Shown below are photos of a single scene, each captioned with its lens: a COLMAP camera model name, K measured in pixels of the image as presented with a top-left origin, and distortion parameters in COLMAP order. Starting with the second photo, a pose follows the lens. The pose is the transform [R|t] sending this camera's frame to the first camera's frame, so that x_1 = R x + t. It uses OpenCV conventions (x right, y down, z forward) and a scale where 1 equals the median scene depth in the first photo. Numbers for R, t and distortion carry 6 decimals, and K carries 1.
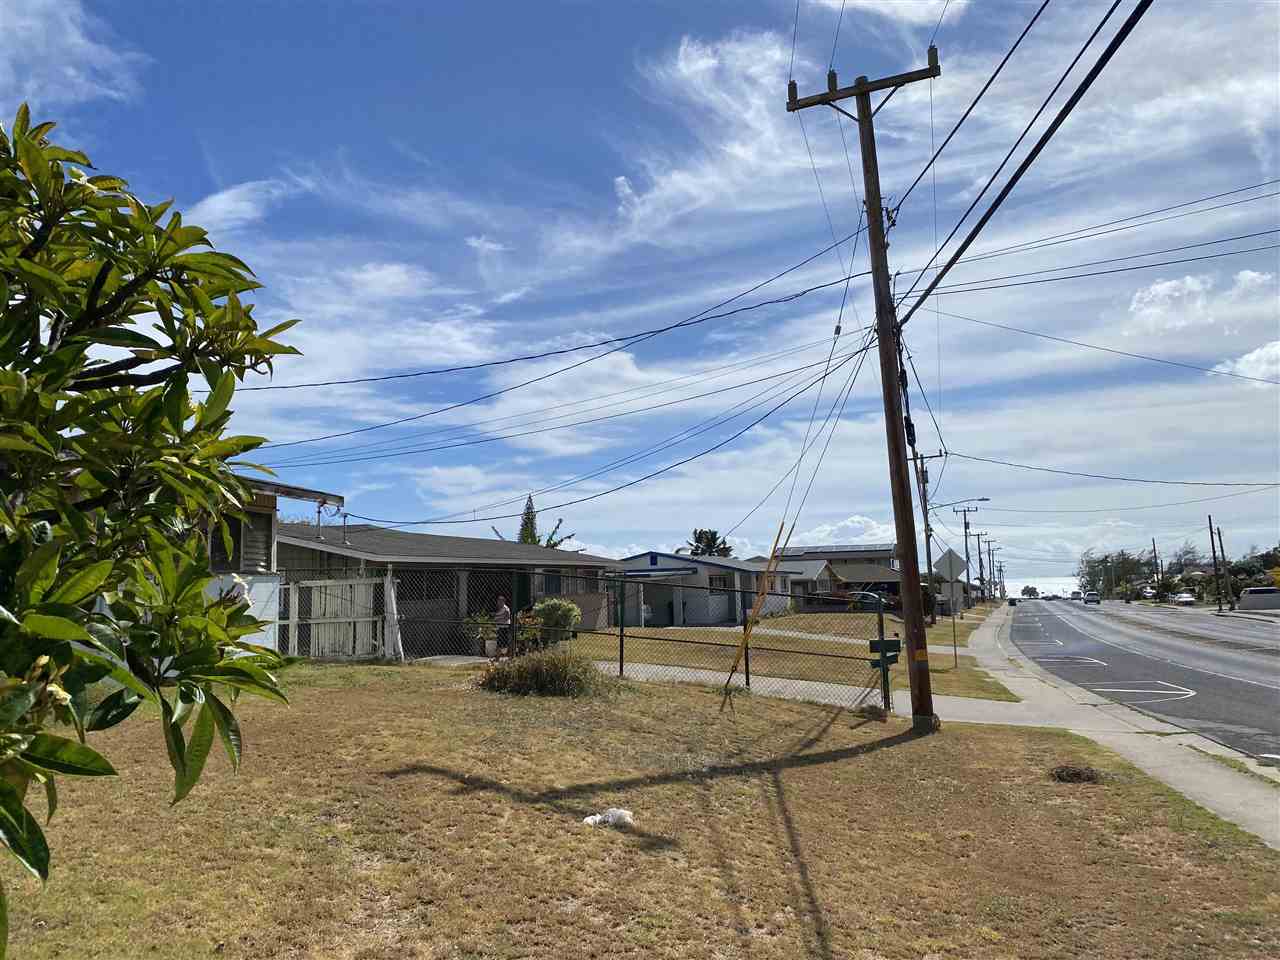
lens RADIAL K [[949.7, 0, 640.0], [0, 949.7, 480.0], [0, 0, 1]] dist [0.001030, 0.004248]
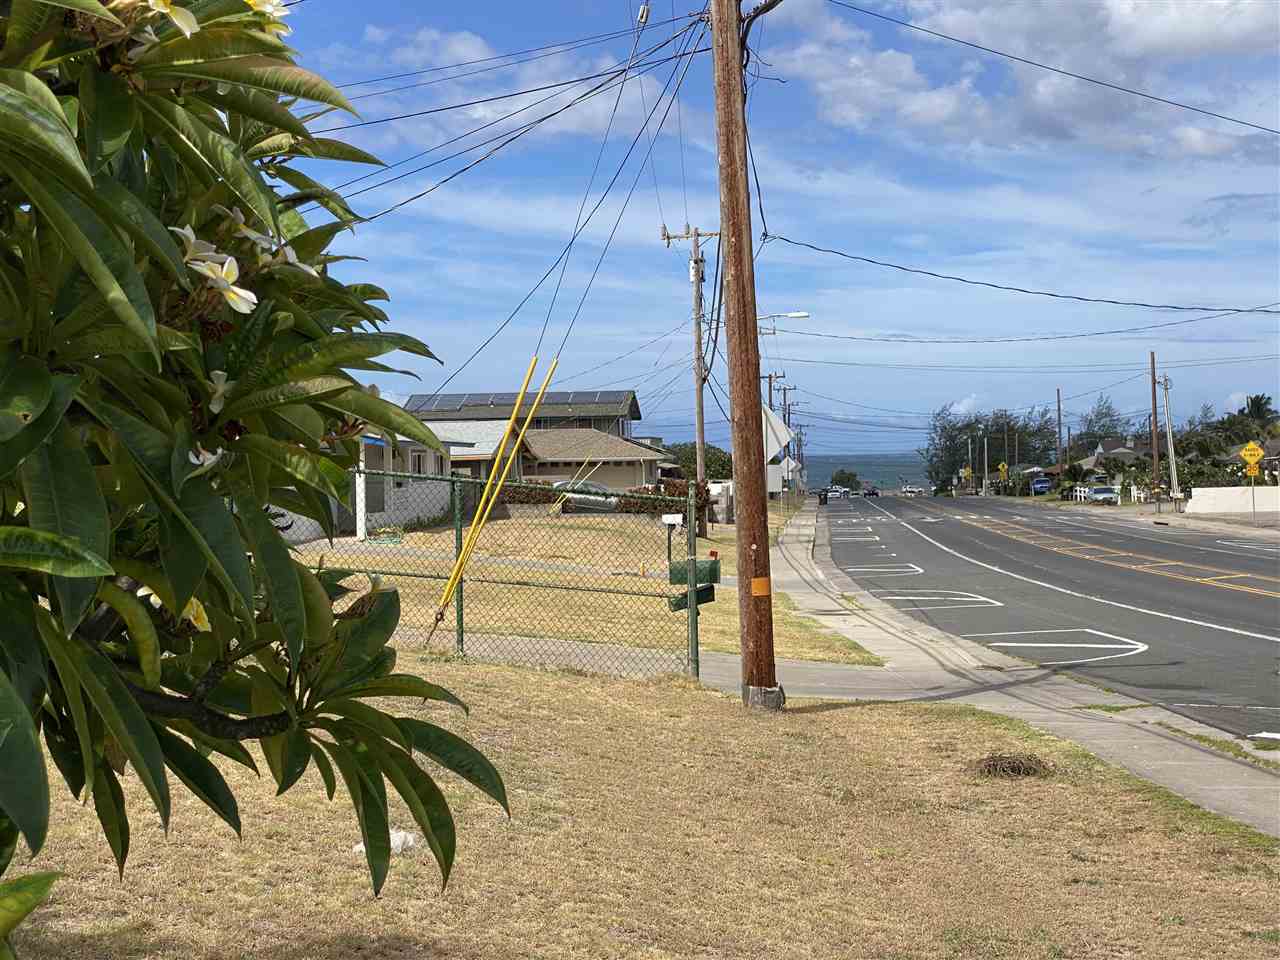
lens RADIAL K [[1923.6, 0, 592.4], [0, 1923.6, 480.1], [0, 0, 1]] dist [0.245670, -0.684565]
pose [[0.959697, 0.006662, 0.280957, -0.134574], [-0.040257, 0.992668, 0.113972, -0.015328], [-0.278138, -0.120690, 0.952929, -0.110400]]
